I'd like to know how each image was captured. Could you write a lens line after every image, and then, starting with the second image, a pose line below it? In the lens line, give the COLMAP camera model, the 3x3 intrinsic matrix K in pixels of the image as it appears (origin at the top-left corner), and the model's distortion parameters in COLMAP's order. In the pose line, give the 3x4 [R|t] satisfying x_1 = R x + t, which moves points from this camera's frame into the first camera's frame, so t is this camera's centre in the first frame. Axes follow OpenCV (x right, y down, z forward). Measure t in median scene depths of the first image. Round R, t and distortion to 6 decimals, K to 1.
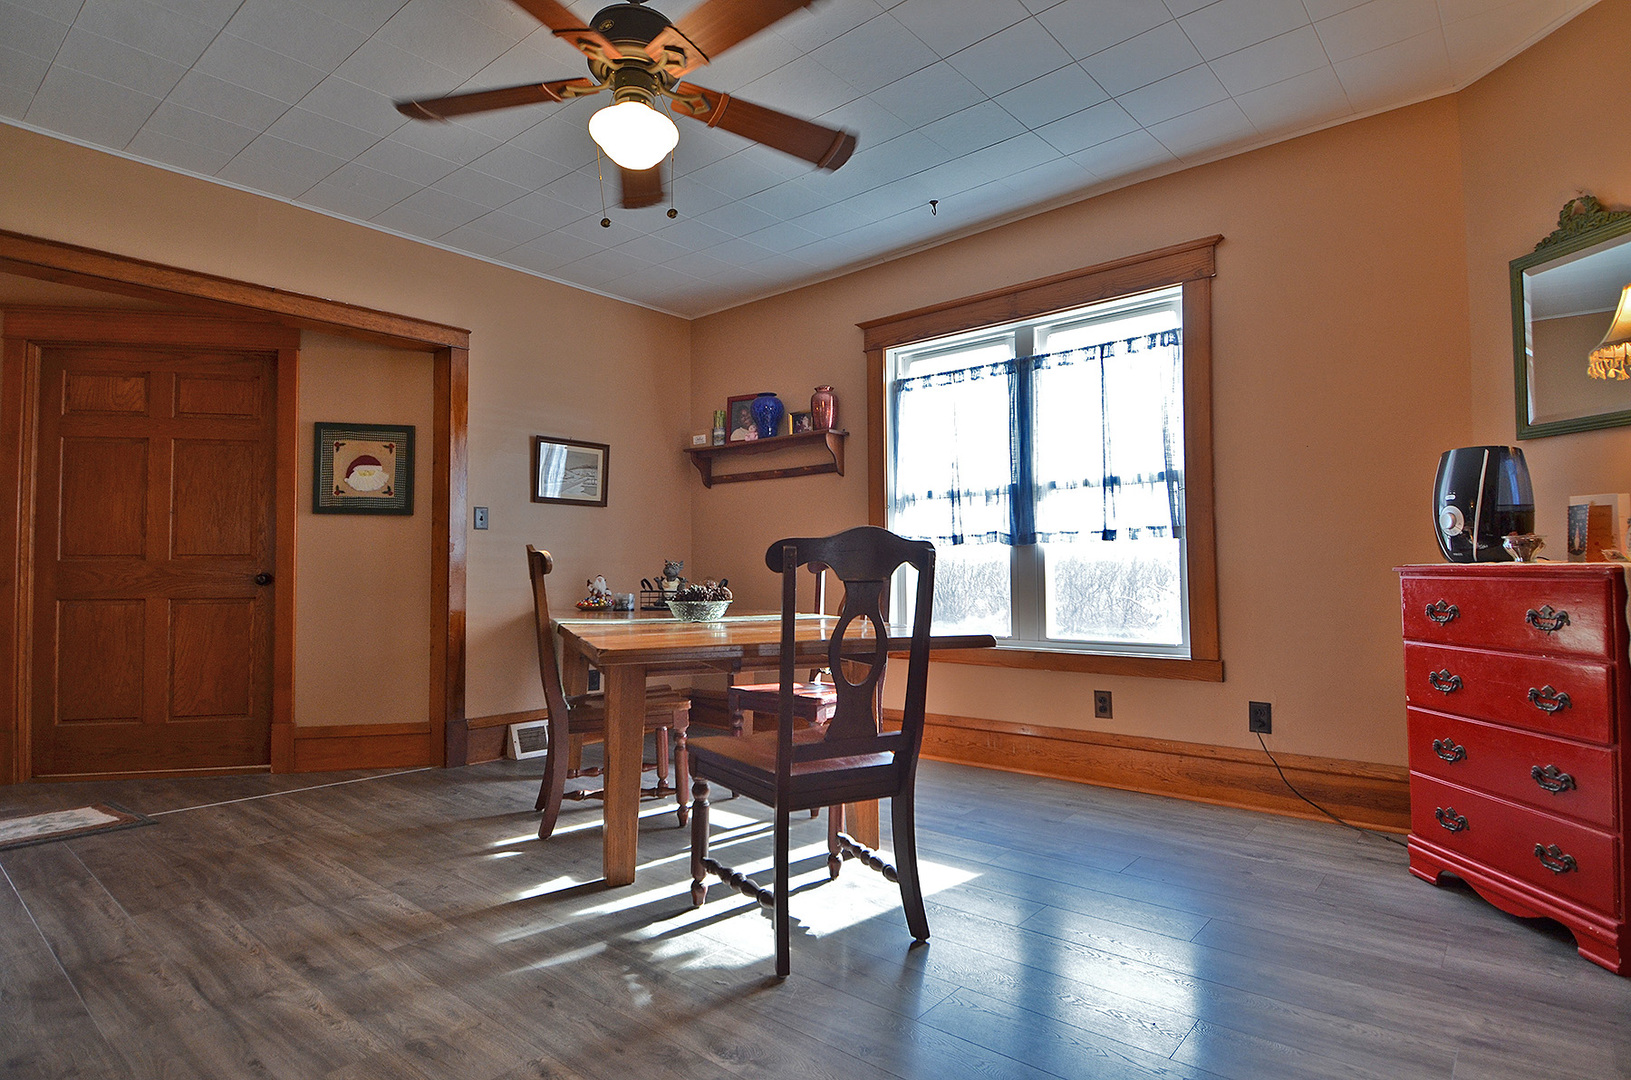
lens RADIAL K [[853.3, 0, 818.2], [0, 853.3, 536.1], [0, 0, 1]] dist [0.054517, -0.054782]
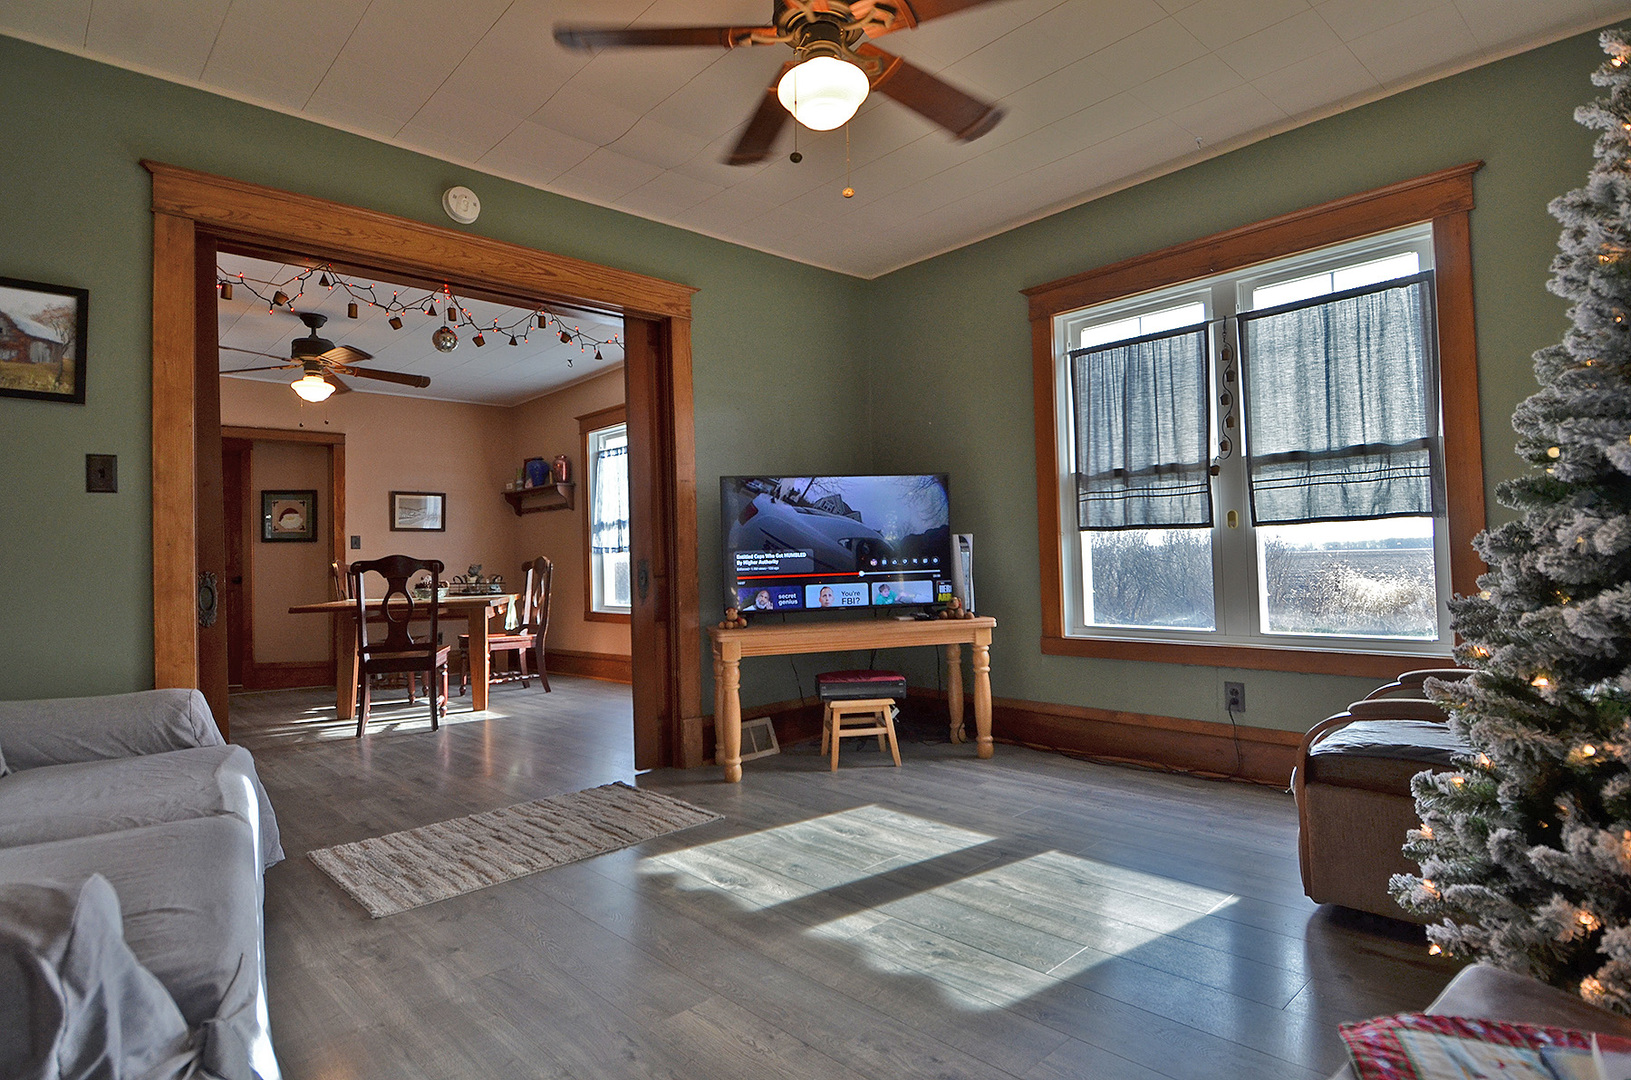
lens RADIAL K [[880.3, 0, 837.1], [0, 880.3, 537.0], [0, 0, 1]] dist [-0.012855, -0.000172]
pose [[0.994438, -0.019393, -0.103526, 0.738429], [0.020511, 0.999742, 0.009745, -0.029184], [0.103311, -0.011814, 0.994579, -0.629777]]
